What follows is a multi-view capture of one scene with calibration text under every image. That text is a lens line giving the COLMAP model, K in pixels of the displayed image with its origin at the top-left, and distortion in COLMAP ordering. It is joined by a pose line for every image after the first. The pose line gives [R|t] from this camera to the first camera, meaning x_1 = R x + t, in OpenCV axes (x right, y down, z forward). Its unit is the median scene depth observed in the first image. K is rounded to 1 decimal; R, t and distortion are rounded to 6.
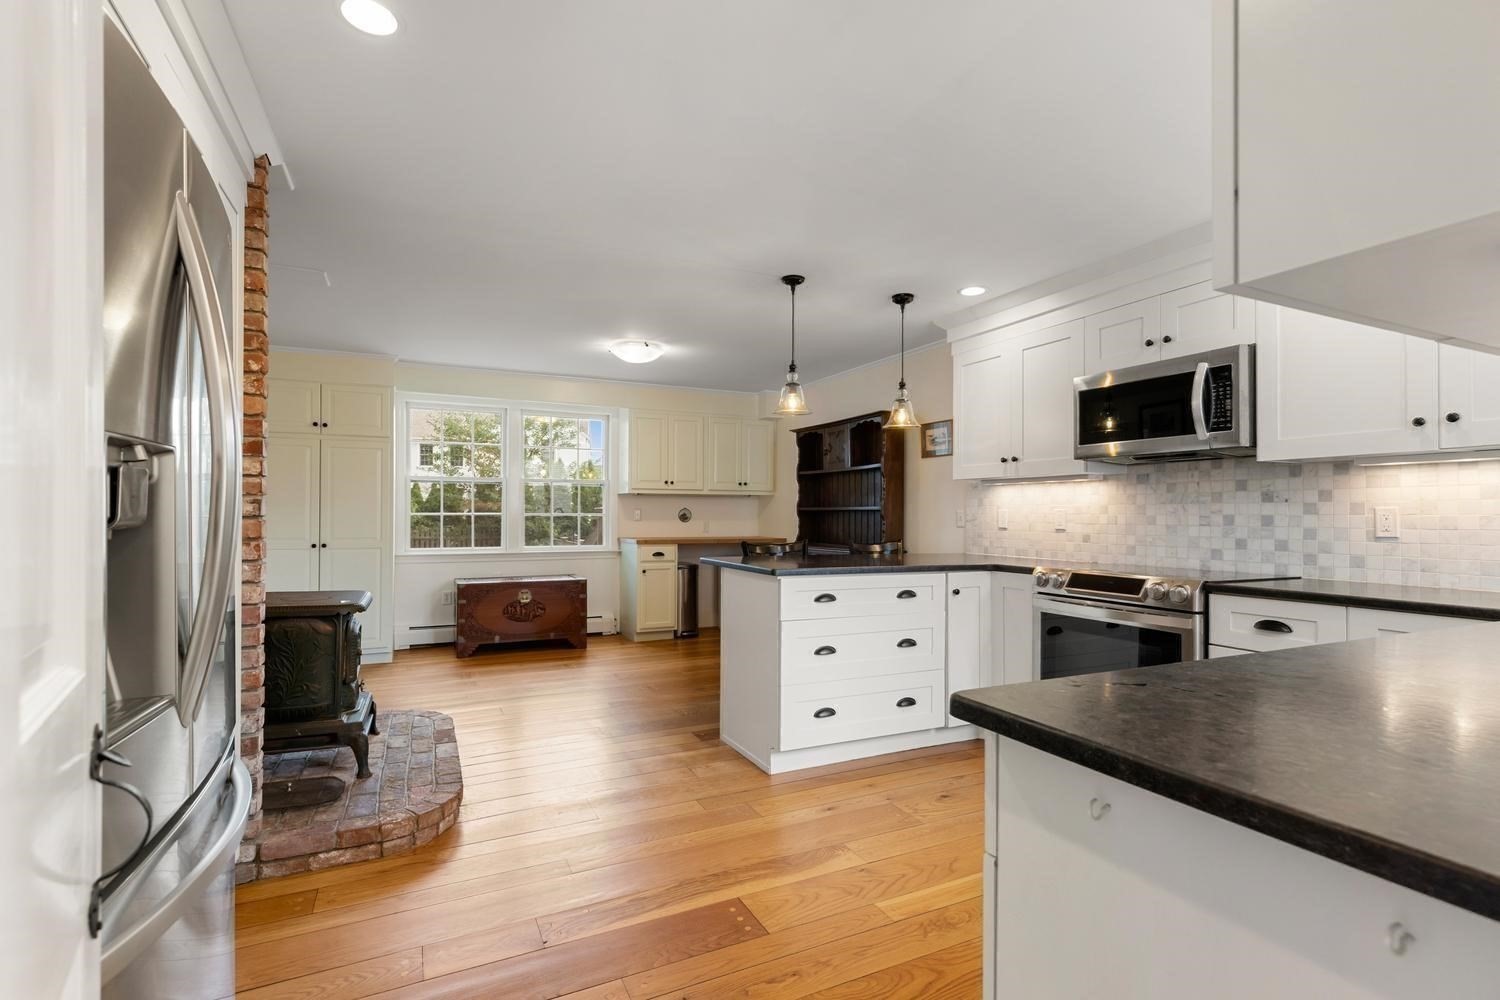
lens RADIAL K [[683.3, 0, 734.9], [0, 683.3, 515.8], [0, 0, 1]] dist [0.000545, -0.000420]
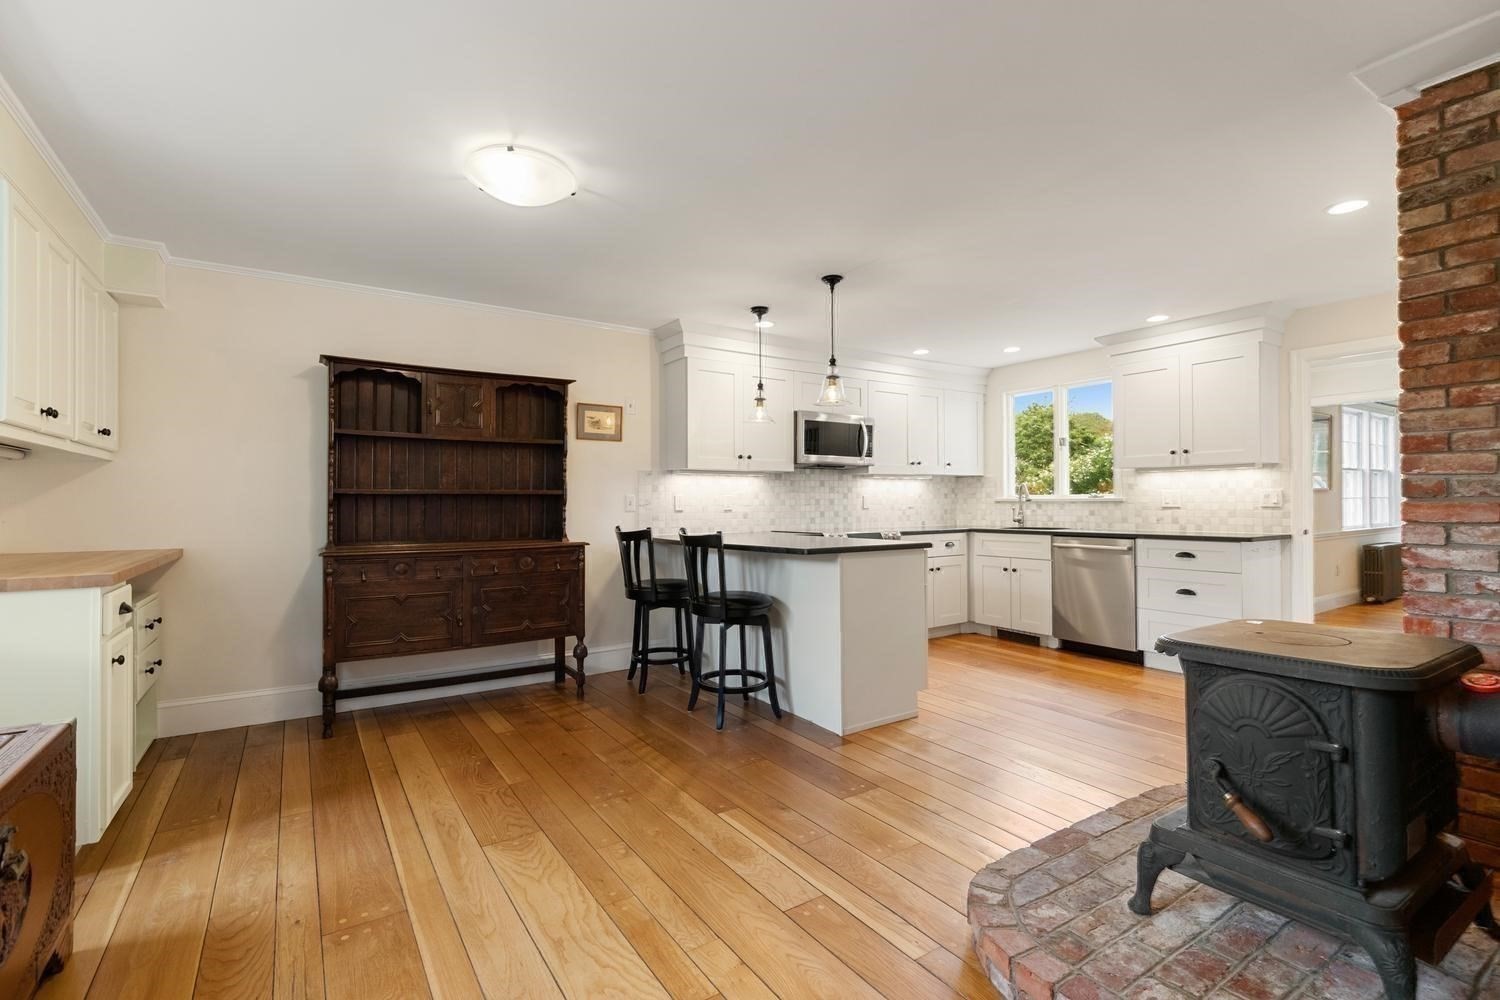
lens RADIAL K [[683.3, 0, 737.4], [0, 683.3, 491.1], [0, 0, 1]] dist [0.000545, -0.000420]
pose [[-0.146314, 0.012920, 0.989154, -0.571588], [0.006582, 0.999905, -0.012087, -0.000926], [-0.989216, 0.004742, -0.146385, 0.781645]]
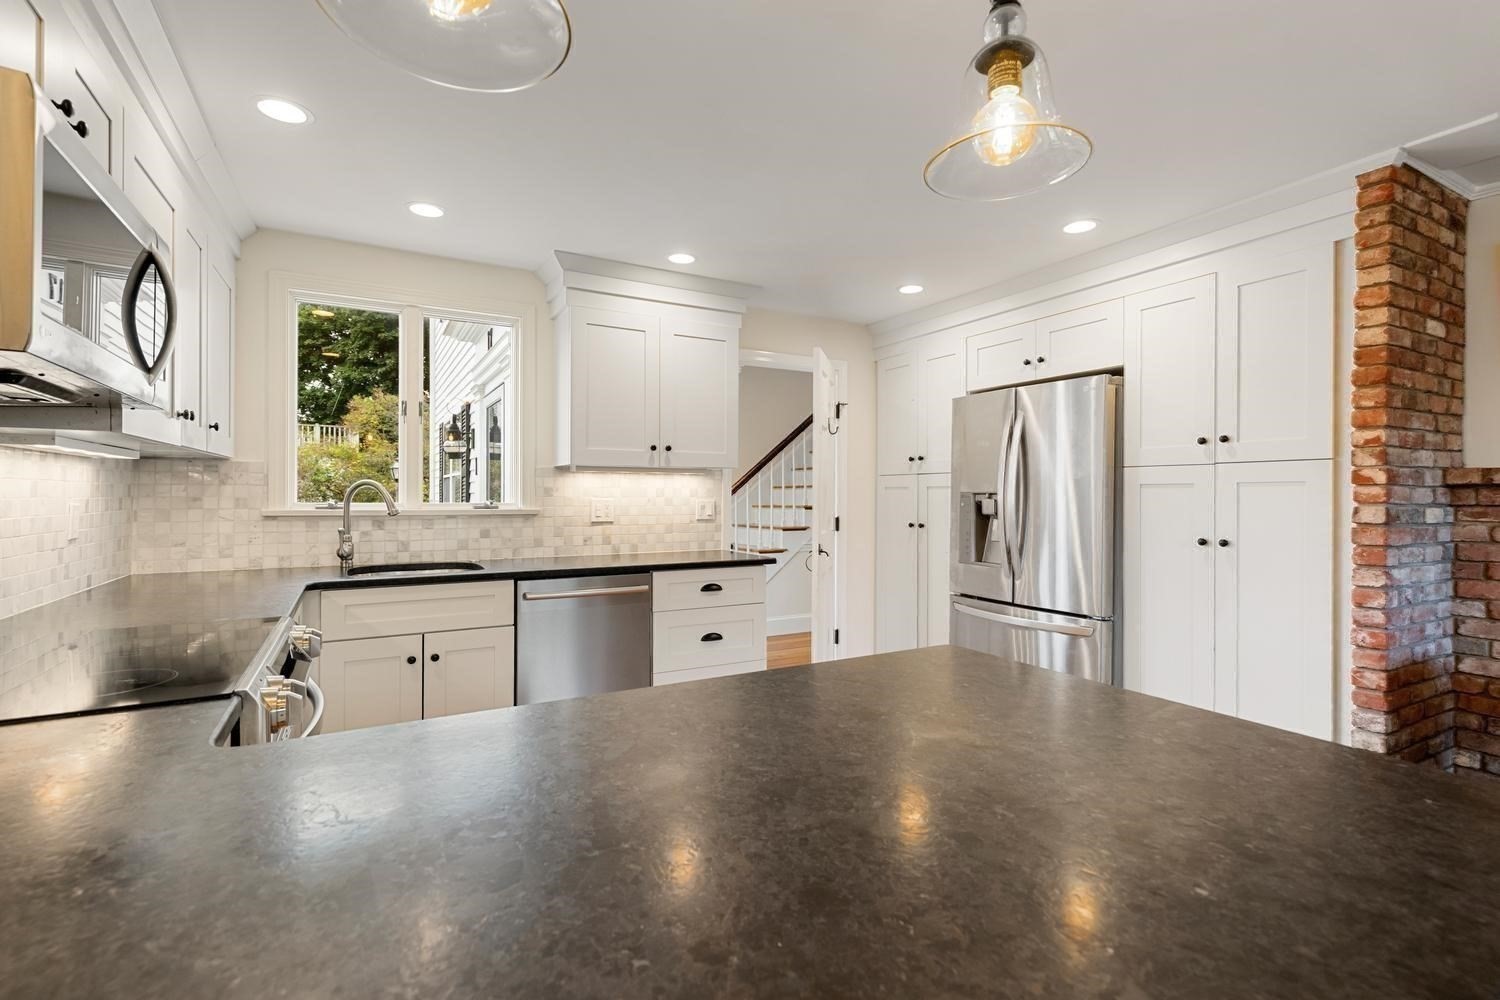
lens RADIAL K [[683.3, 0, 751.3], [0, 683.3, 498.3], [0, 0, 1]] dist [0.000545, -0.000420]
pose [[-0.997517, -0.008033, -0.069963, 0.119926], [-0.008403, 0.999952, 0.004994, -0.013582], [0.069920, 0.005570, -0.997537, 0.749487]]
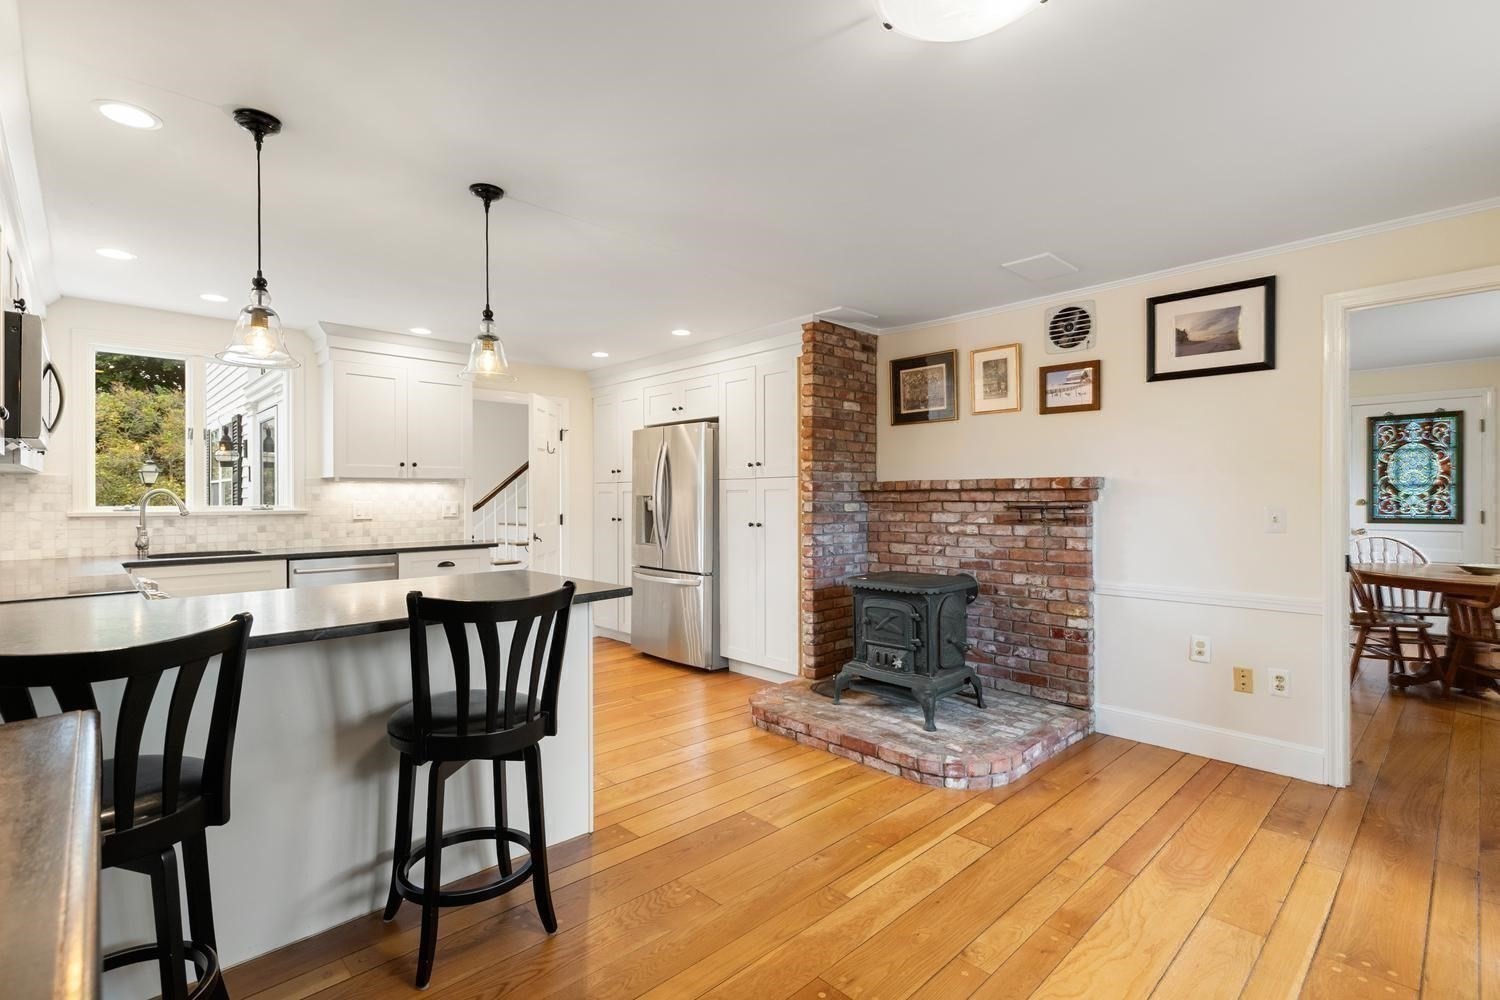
lens RADIAL K [[683.3, 0, 748.4], [0, 683.3, 499.3], [0, 0, 1]] dist [0.000545, -0.000420]
pose [[-0.947490, -0.001468, -0.319782, 0.031615], [-0.002252, 0.999995, 0.002082, -0.014812], [0.319778, 0.002692, -0.947489, 1.060013]]
